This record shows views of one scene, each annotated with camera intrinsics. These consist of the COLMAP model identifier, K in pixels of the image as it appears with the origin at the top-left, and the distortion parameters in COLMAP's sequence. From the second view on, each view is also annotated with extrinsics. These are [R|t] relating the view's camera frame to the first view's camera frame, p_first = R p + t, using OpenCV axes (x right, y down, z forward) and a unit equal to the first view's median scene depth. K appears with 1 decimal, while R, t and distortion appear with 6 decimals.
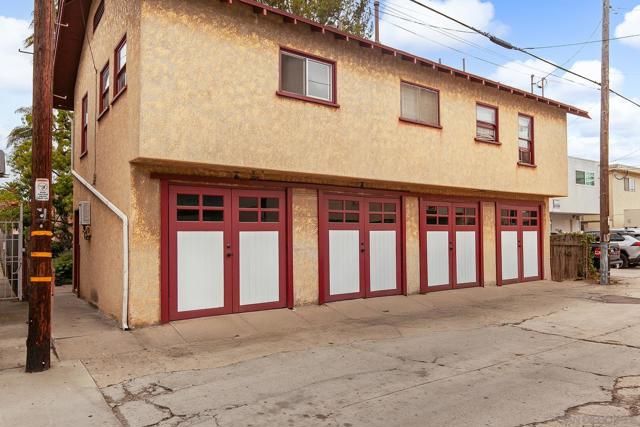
lens RADIAL K [[478.1, 0, 317.8], [0, 478.1, 220.5], [0, 0, 1]] dist [-0.007554, -0.003034]
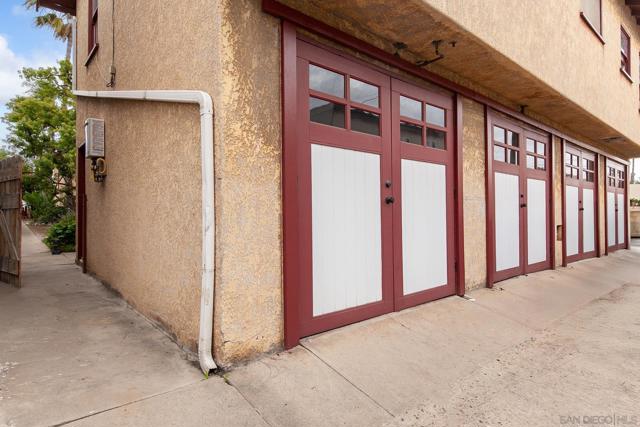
lens RADIAL K [[372.5, 0, 320.0], [0, 372.5, 213.5], [0, 0, 1]] dist [-0.000838, -0.000287]
pose [[0.994908, 0.013380, 0.099894, -0.301613], [-0.016877, 0.999271, 0.034248, 0.073243], [-0.099363, -0.035759, 0.994409, 0.600185]]
